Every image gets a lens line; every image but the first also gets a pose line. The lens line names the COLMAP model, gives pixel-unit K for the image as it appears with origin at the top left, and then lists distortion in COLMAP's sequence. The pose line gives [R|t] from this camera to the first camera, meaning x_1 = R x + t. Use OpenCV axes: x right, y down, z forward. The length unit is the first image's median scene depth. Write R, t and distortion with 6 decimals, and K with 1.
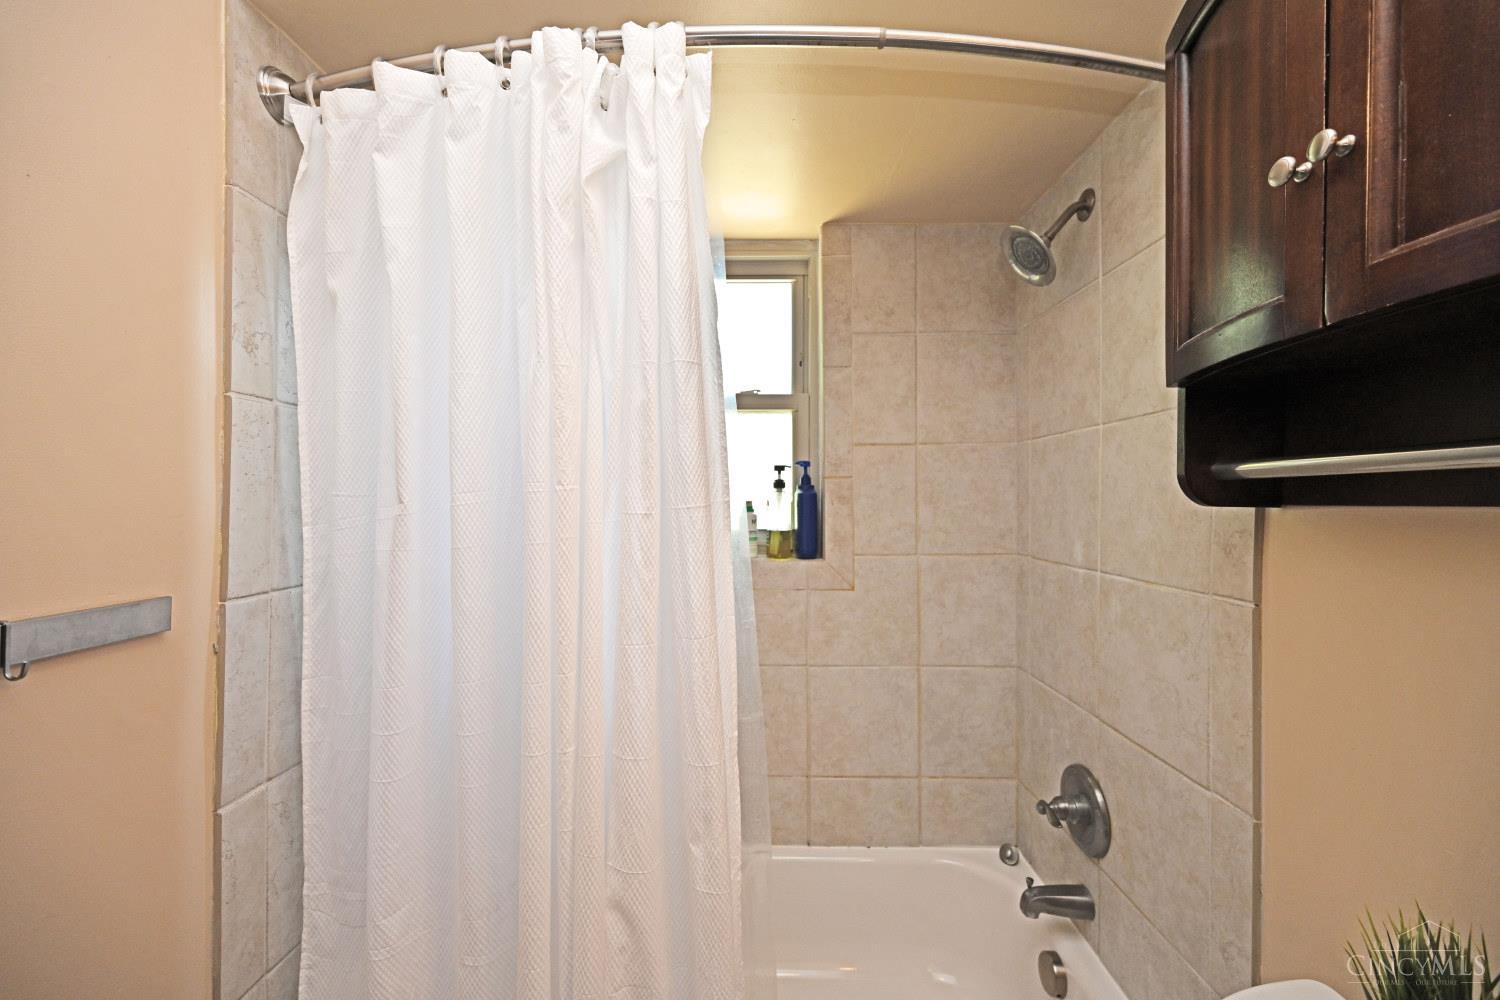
lens RADIAL K [[587.5, 0, 756.3], [0, 587.5, 502.7], [0, 0, 1]] dist [0.000588, 0.000013]
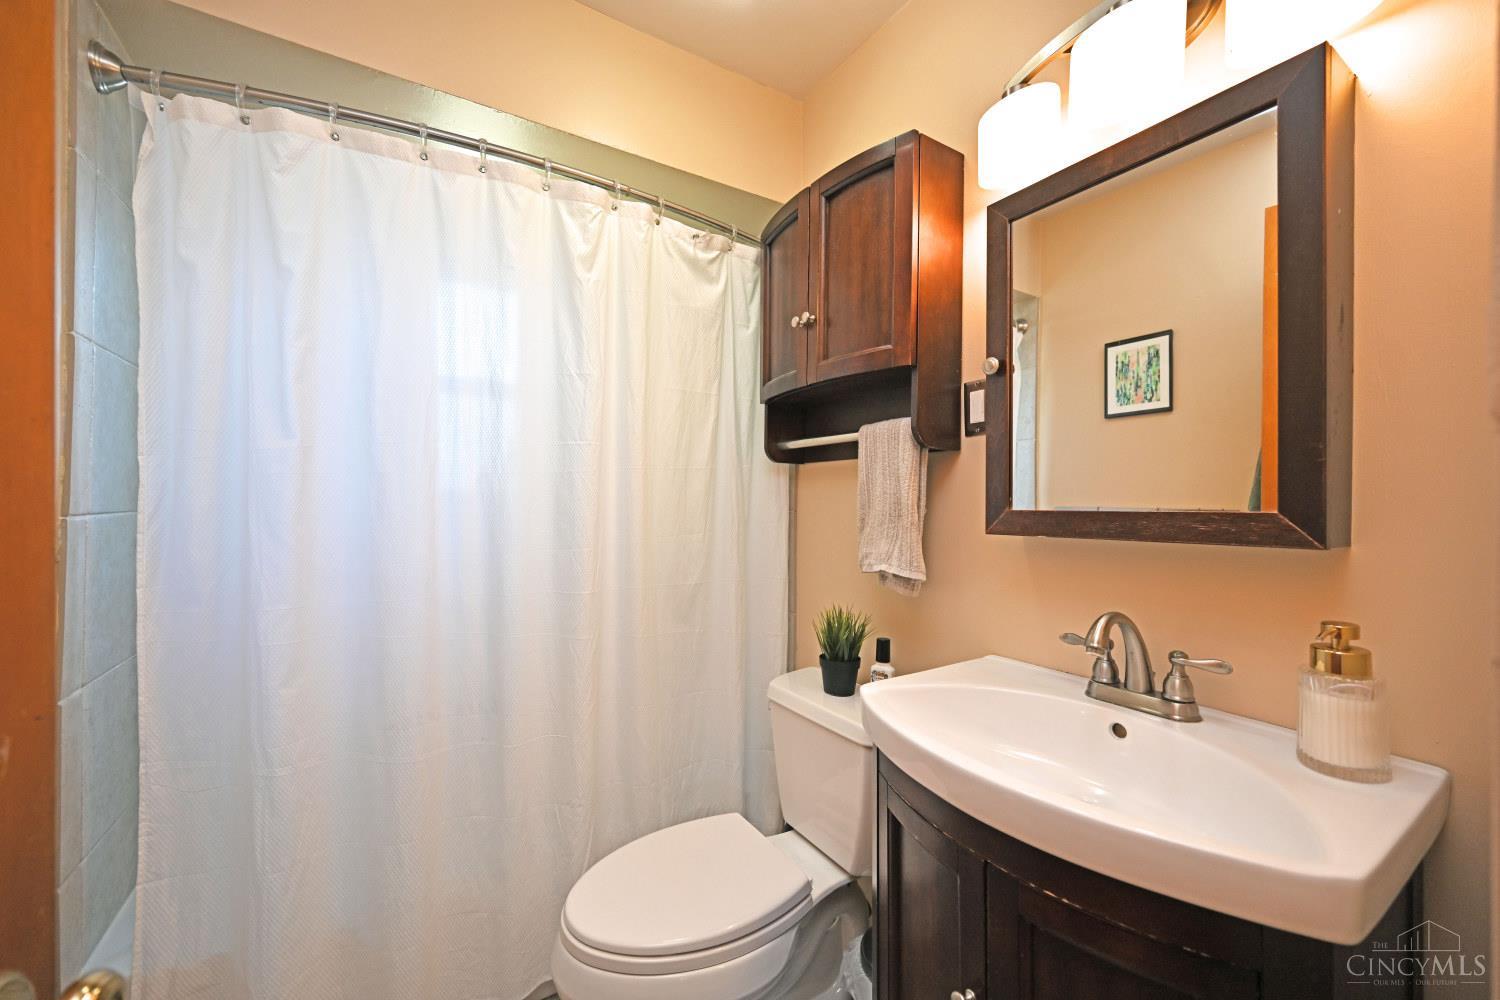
lens RADIAL K [[587.5, 0, 749.3], [0, 587.5, 498.8], [0, 0, 1]] dist [0.000588, 0.000013]
pose [[0.839228, 0.003963, 0.543765, -0.413523], [-0.001464, 0.999986, -0.005028, 0.136286], [-0.543778, 0.003424, 0.839222, -0.651671]]
